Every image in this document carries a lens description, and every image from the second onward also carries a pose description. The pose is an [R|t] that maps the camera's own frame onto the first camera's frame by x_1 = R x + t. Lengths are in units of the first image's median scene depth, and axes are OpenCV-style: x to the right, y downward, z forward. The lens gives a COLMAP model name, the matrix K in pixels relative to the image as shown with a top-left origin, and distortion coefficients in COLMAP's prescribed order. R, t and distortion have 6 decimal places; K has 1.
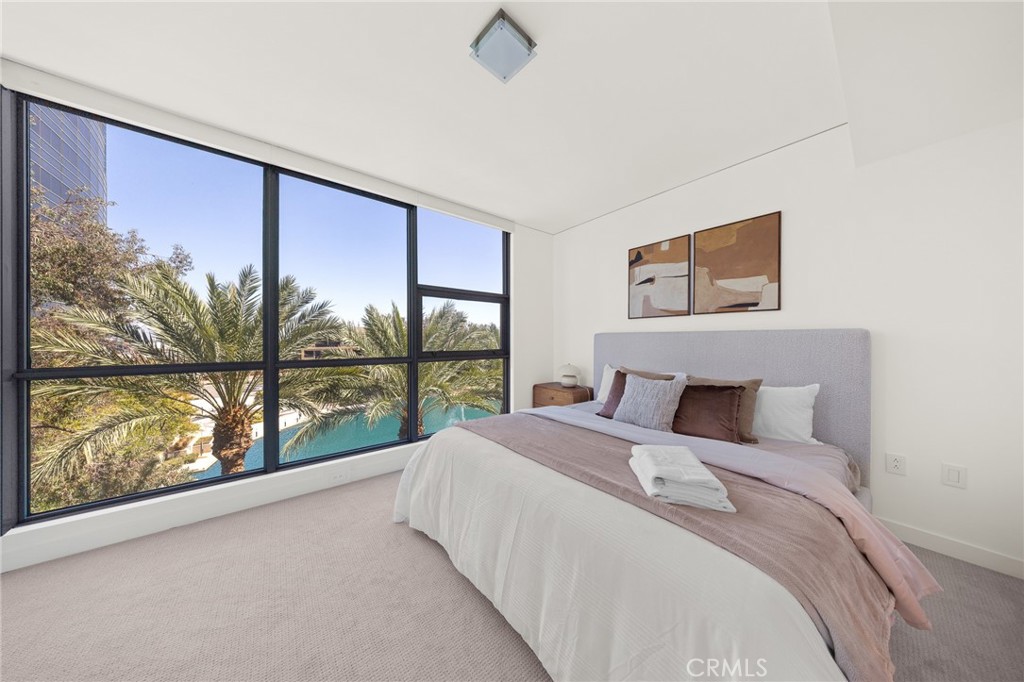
lens RADIAL K [[293.7, 0, 504.9], [0, 293.7, 338.9], [0, 0, 1]] dist [-0.004587, -0.000079]
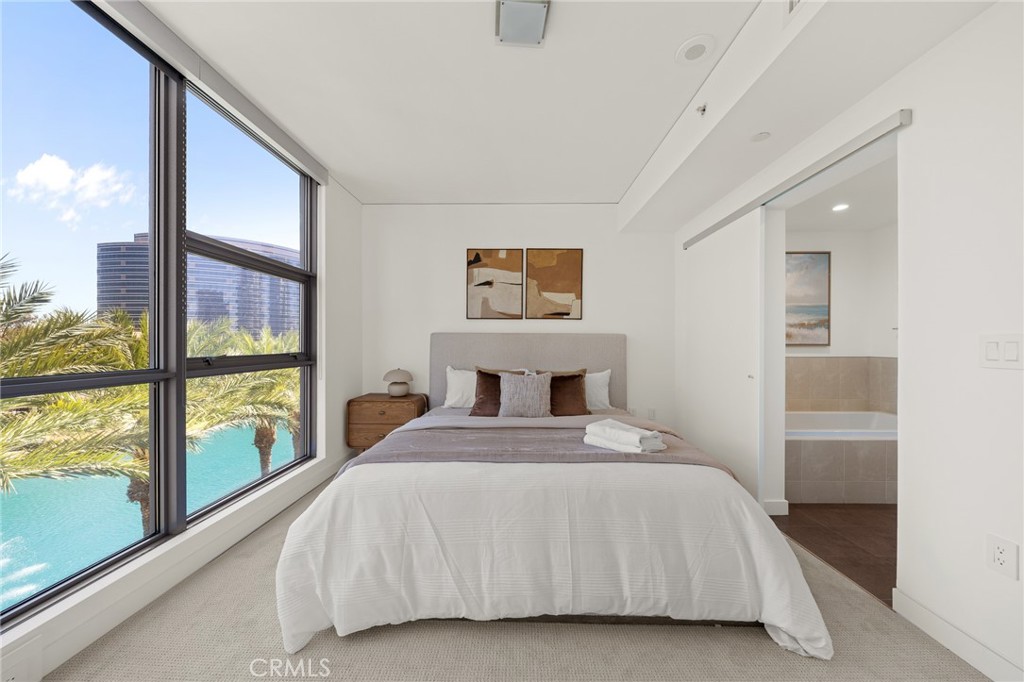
lens RADIAL K [[343.1, 0, 509.4], [0, 343.1, 343.7], [0, 0, 1]] dist [-0.007849, -0.000266]
pose [[0.626198, 0.004949, 0.779648, -0.413116], [-0.007781, 0.999970, -0.000098, 0.015056], [-0.779625, -0.006005, 0.626217, 0.176999]]
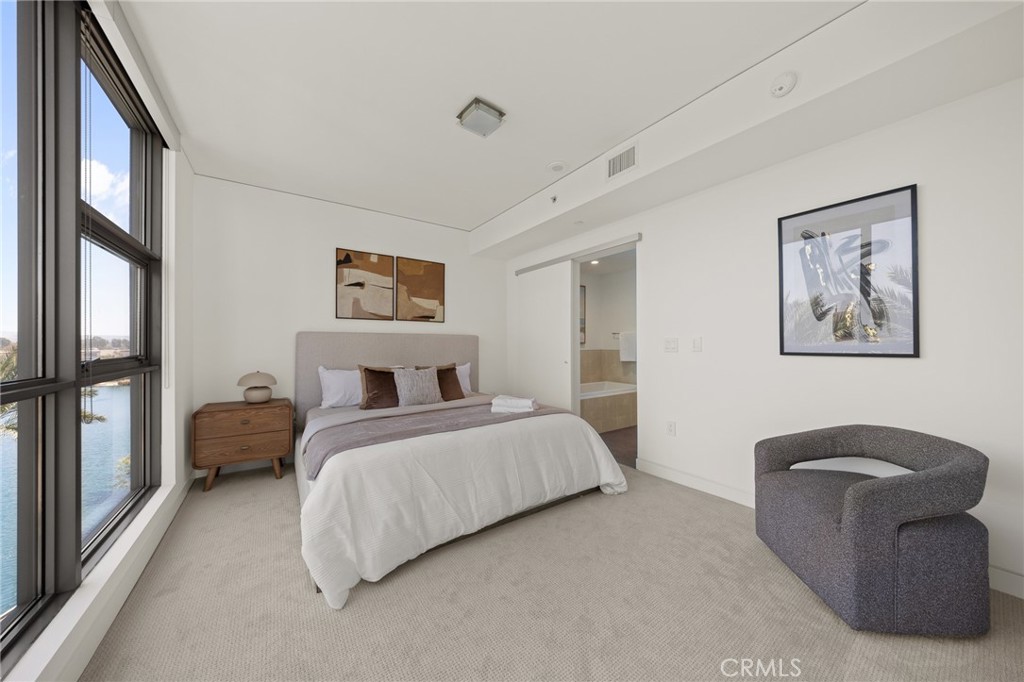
lens RADIAL K [[343.1, 0, 516.0], [0, 343.1, 339.9], [0, 0, 1]] dist [-0.007849, -0.000266]
pose [[0.036168, 0.012616, 0.999266, -0.747203], [-0.000302, 0.999920, -0.012613, 0.019437], [-0.999346, 0.000154, 0.036169, 0.382292]]
